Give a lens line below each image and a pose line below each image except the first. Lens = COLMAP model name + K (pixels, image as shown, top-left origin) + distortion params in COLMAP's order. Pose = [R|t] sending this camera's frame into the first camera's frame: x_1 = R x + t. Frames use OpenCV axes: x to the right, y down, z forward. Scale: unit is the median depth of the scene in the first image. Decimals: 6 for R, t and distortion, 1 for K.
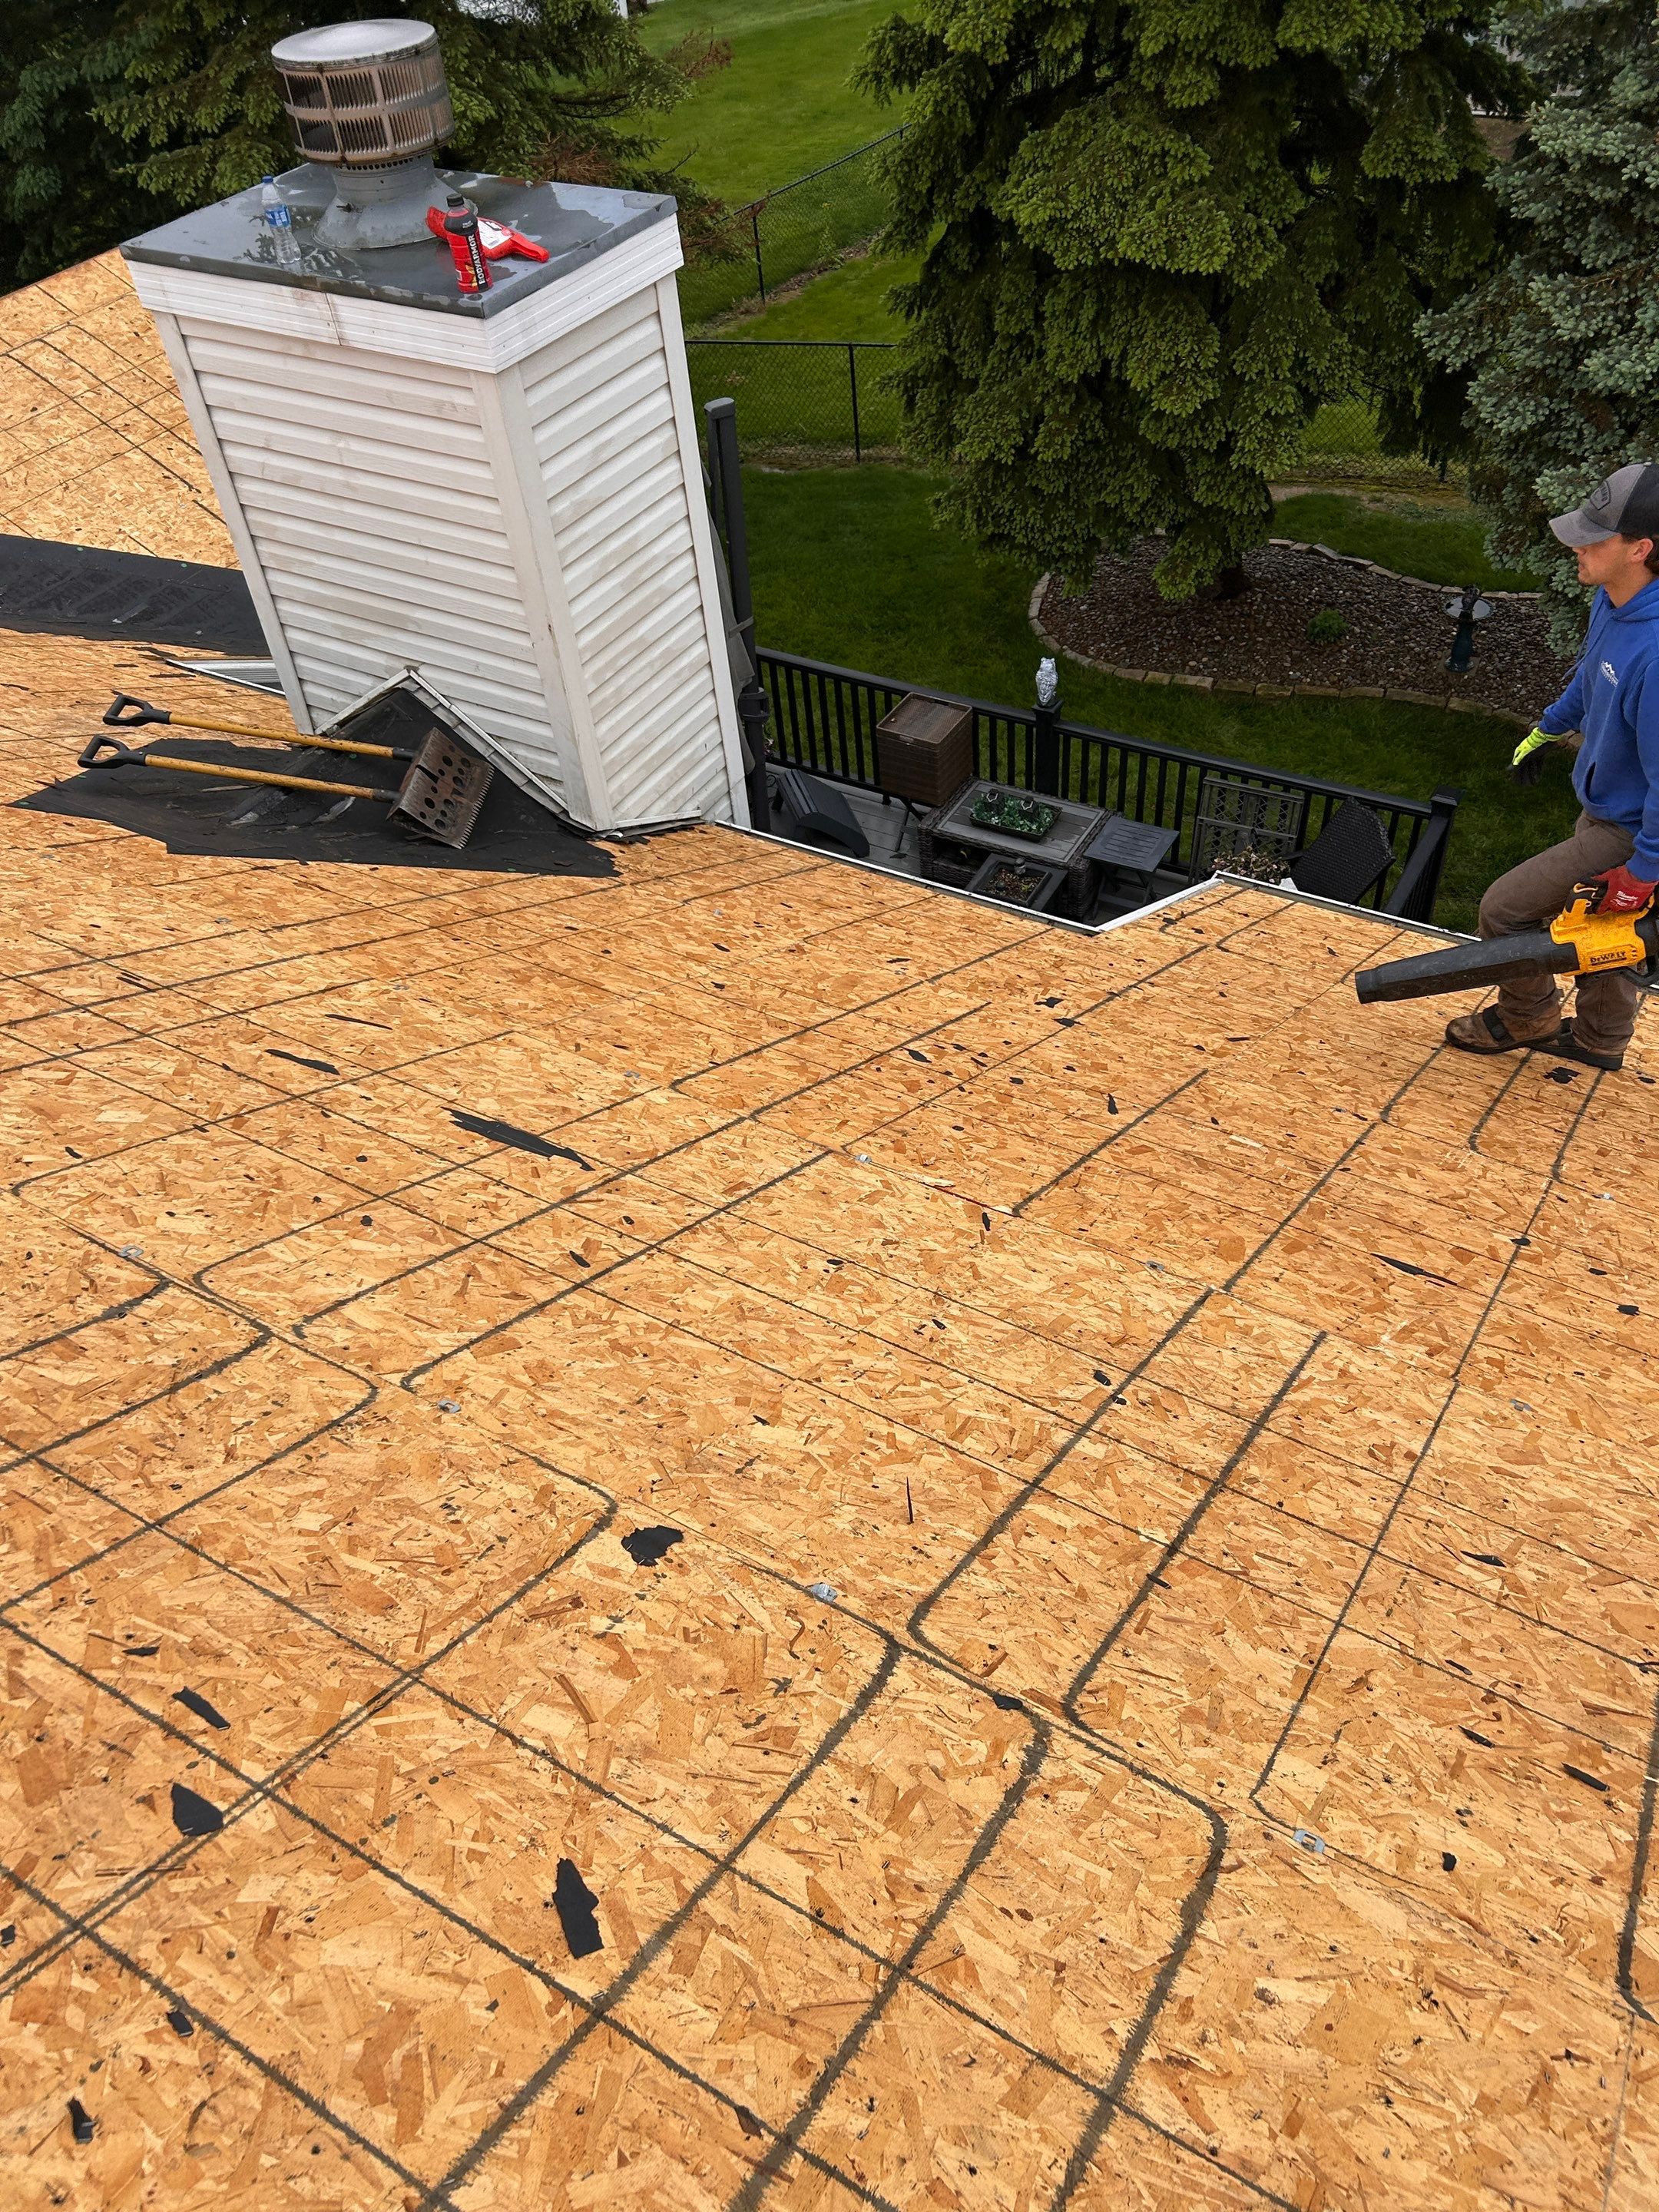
lens RADIAL K [[1650.0, 0, 829.5], [0, 1650.0, 1106.0], [0, 0, 1]] dist [0.053712, -0.067649]
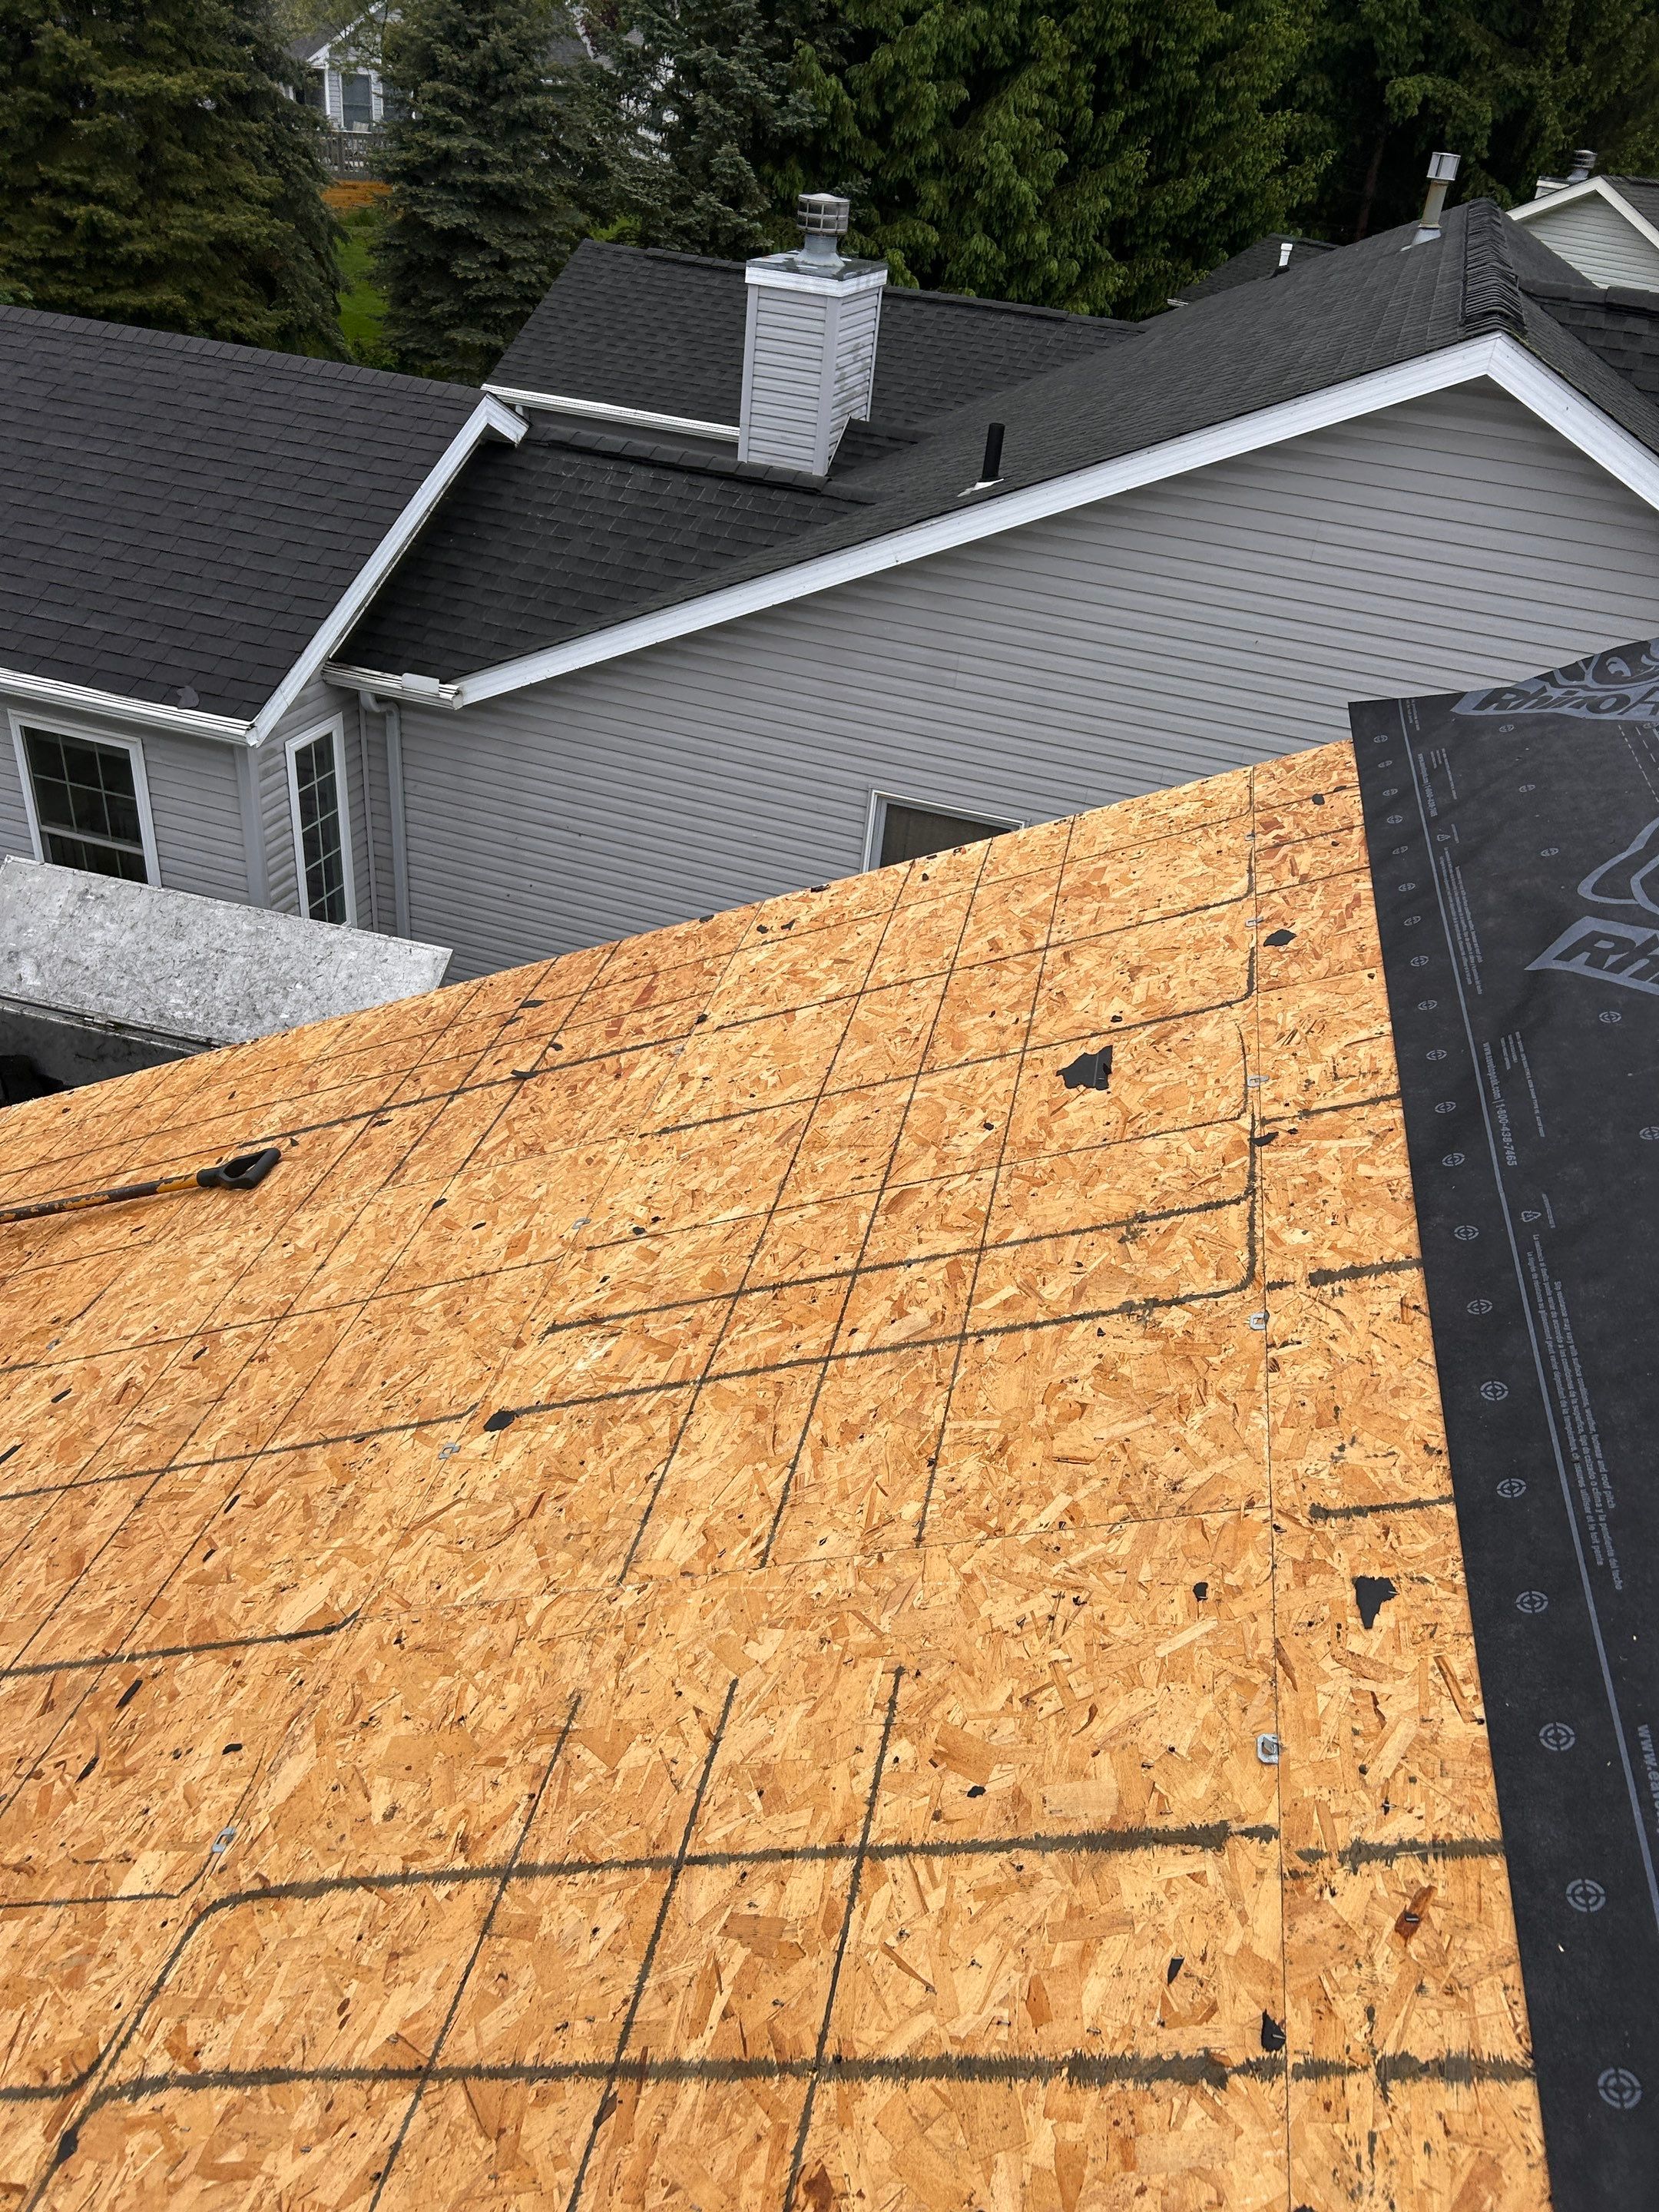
lens RADIAL K [[1650.0, 0, 829.5], [0, 1650.0, 1106.0], [0, 0, 1]] dist [0.053712, -0.067649]
pose [[-0.337434, -0.470145, 0.815538, -0.632864], [0.599834, 0.560304, 0.571191, -0.271814], [-0.725492, 0.681926, 0.092943, 0.324996]]
